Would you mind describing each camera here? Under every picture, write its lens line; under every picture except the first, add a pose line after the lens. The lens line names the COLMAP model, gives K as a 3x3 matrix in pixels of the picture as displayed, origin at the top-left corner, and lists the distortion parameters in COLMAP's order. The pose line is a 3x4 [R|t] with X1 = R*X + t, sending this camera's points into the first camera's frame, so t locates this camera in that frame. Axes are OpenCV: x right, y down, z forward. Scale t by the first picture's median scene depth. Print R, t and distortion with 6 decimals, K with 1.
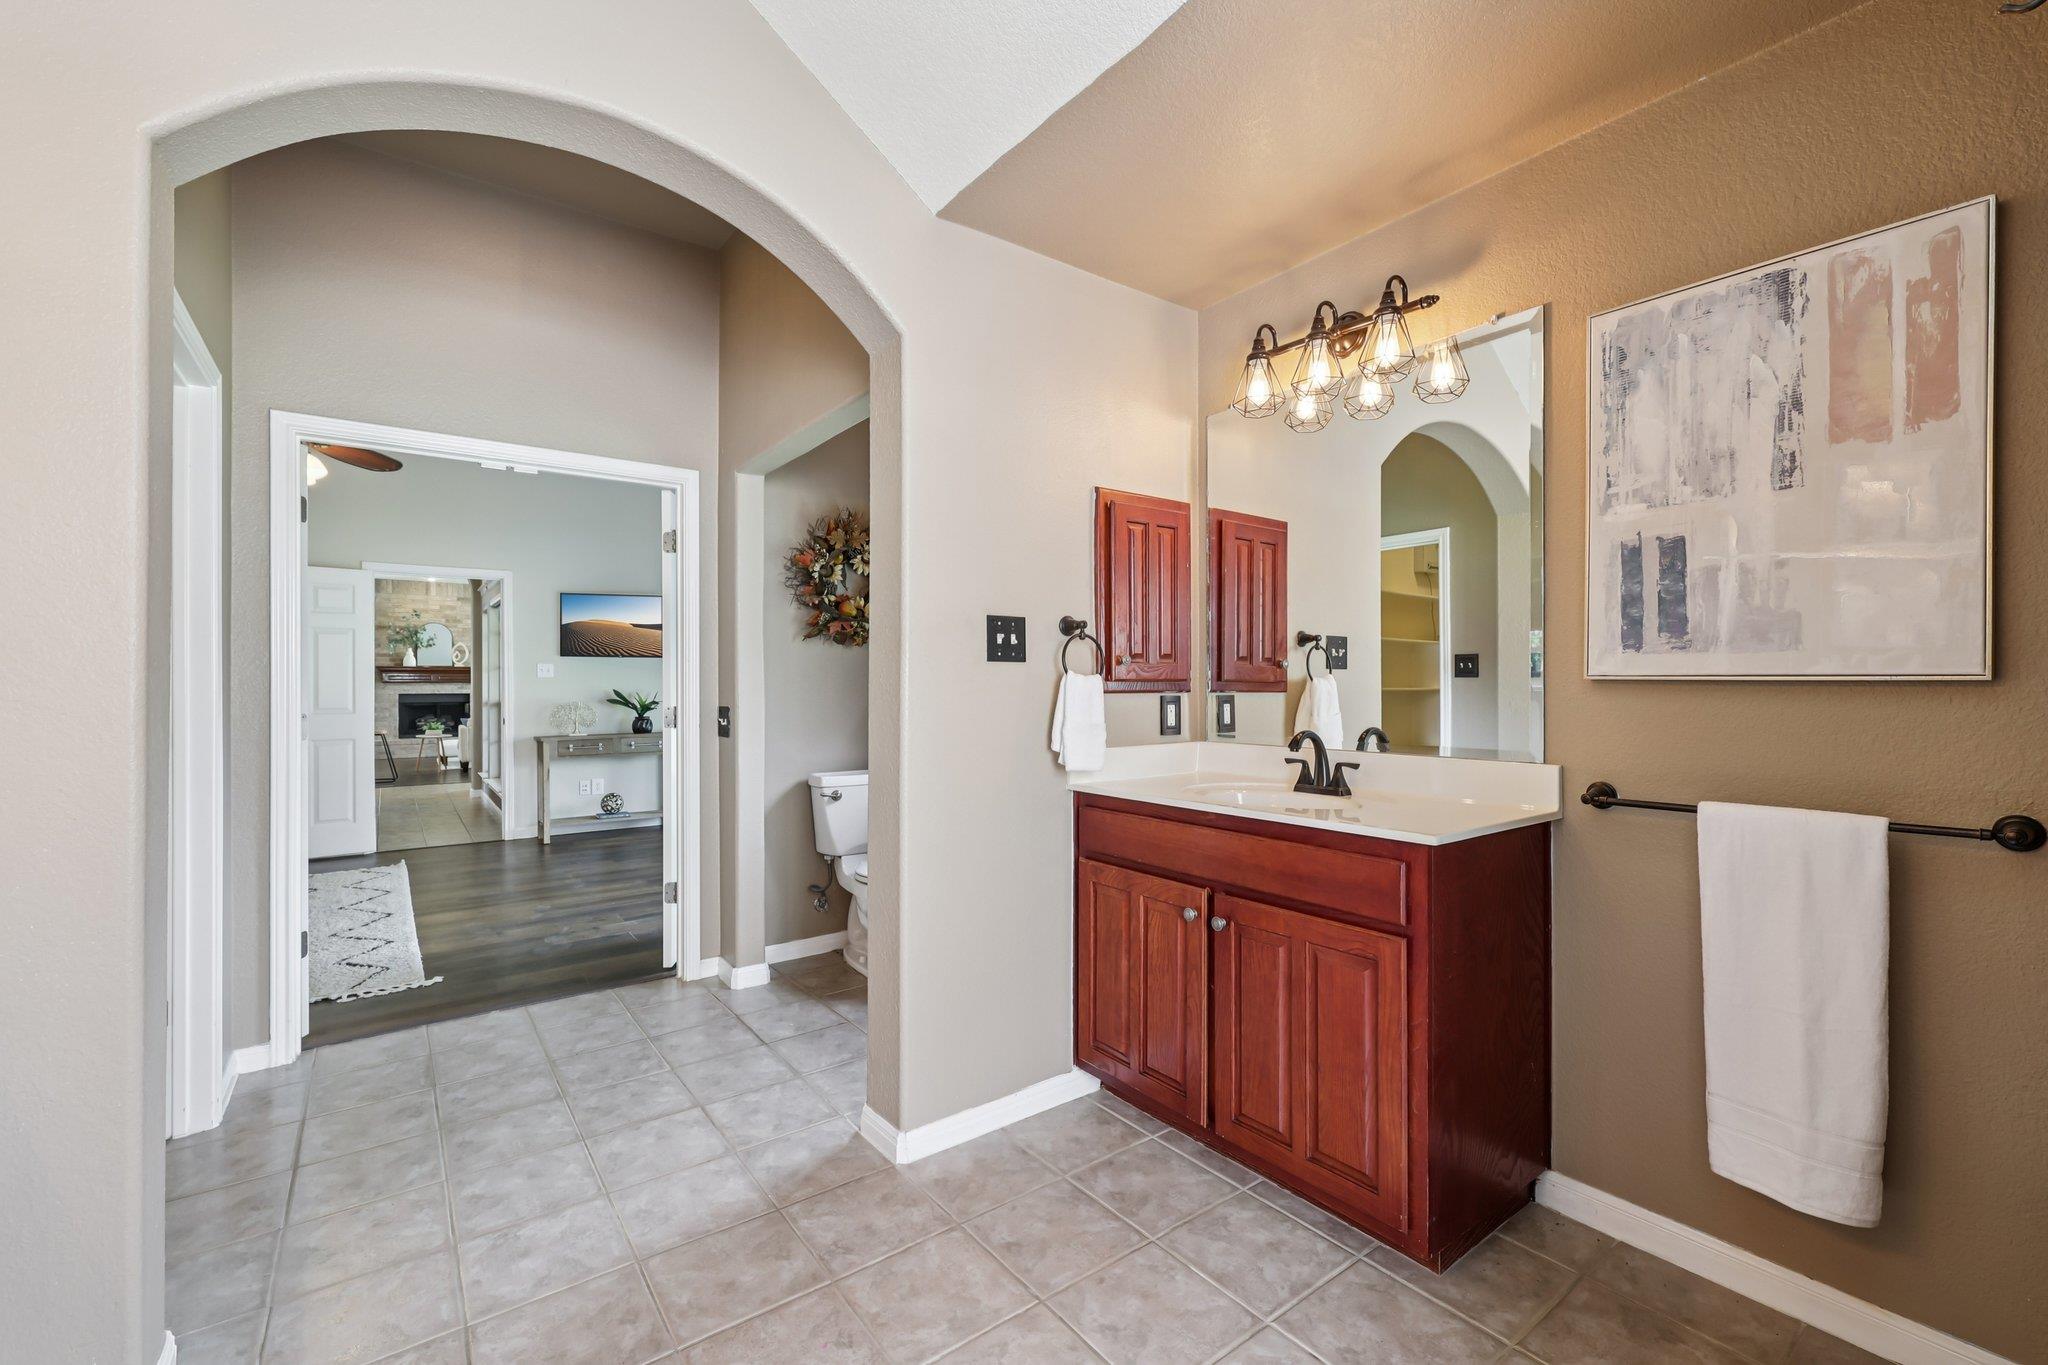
lens RADIAL K [[865.4, 0, 1024.0], [0, 865.4, 682.5], [0, 0, 1]] dist [-0.000374, -0.000260]
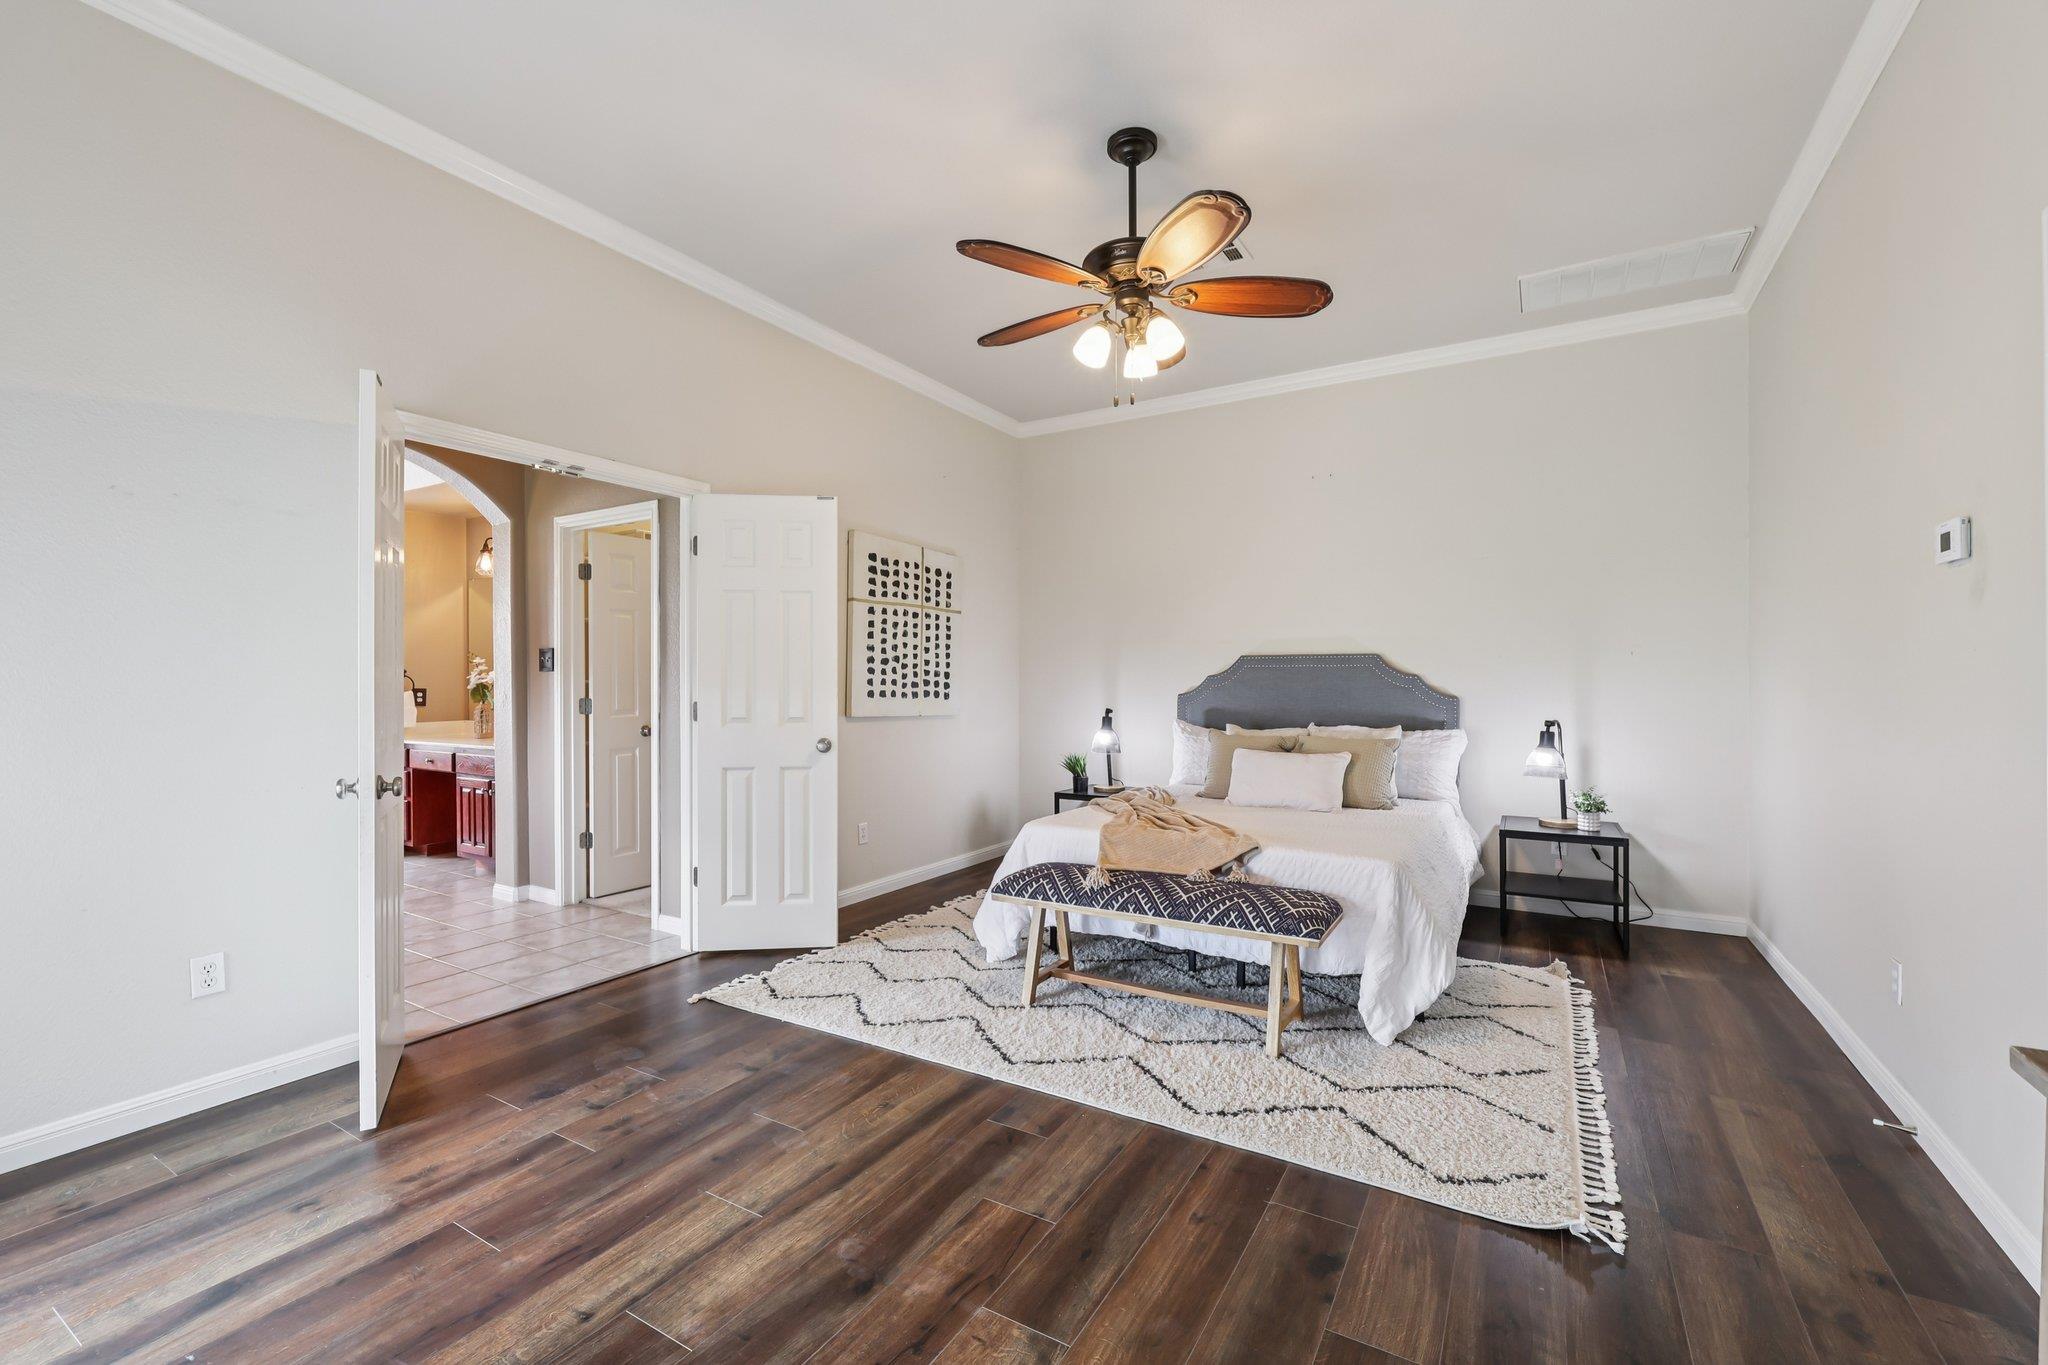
lens RADIAL K [[854.3, 0, 1027.1], [0, 854.3, 691.1], [0, 0, 1]] dist [-0.016133, 0.000042]
pose [[-0.922547, 0.009215, -0.385775, -0.331760], [0.005098, 0.999919, 0.011694, 0.001535], [0.385852, 0.008821, -0.922519, 0.994186]]
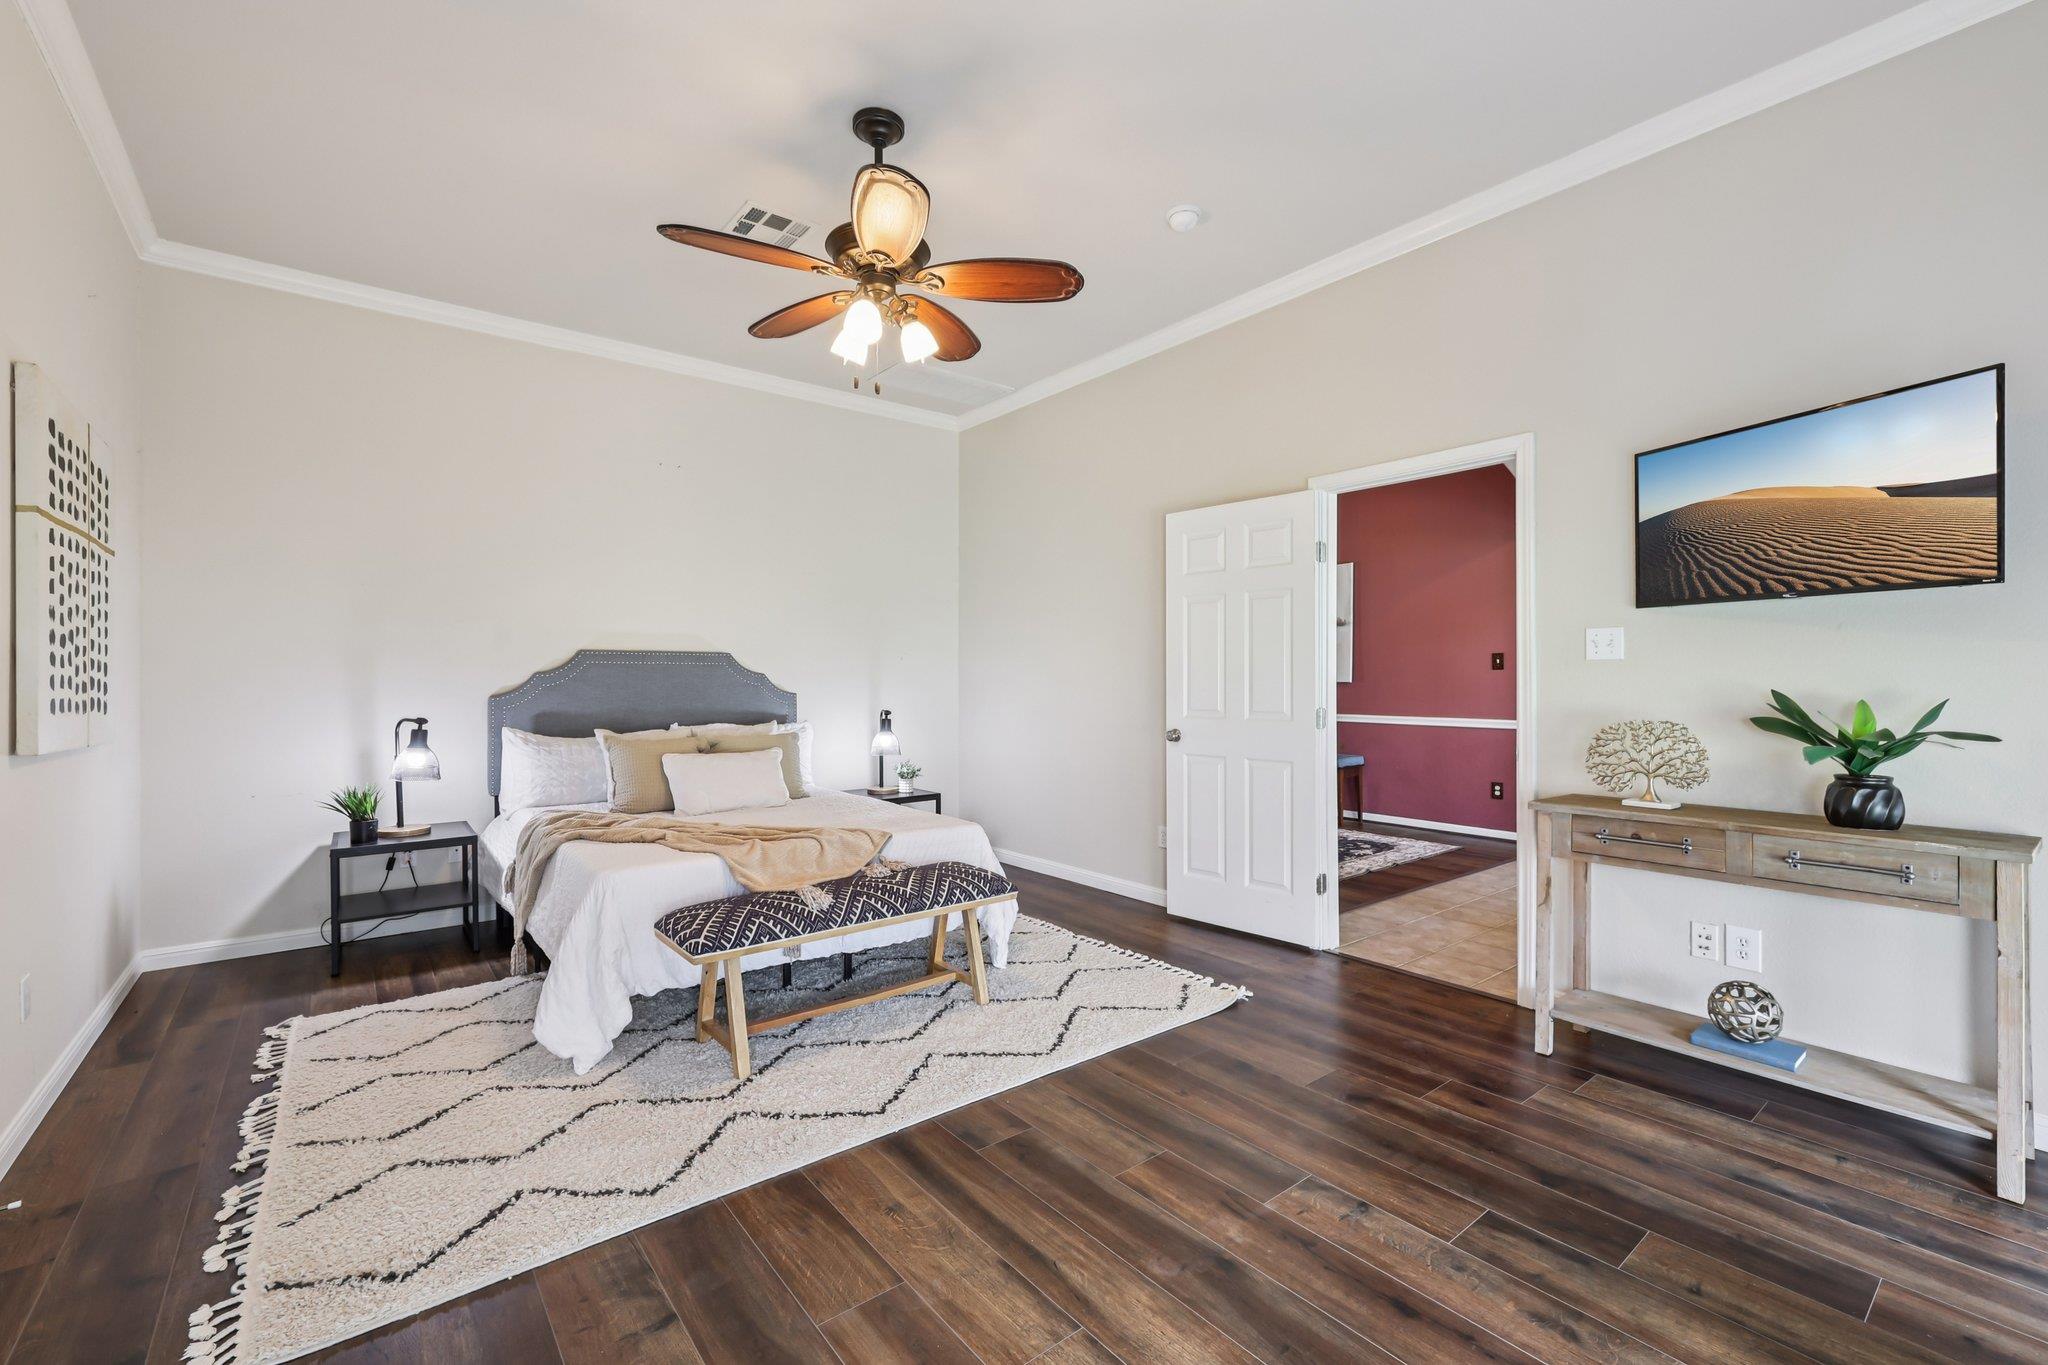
lens RADIAL K [[865.4, 0, 1024.0], [0, 865.4, 682.5], [0, 0, 1]] dist [-0.000374, -0.000260]
pose [[0.034970, 0.008288, -0.999354, -0.133261], [0.003989, 0.999956, 0.008433, 0.000625], [0.999380, -0.004281, 0.034935, 0.692688]]
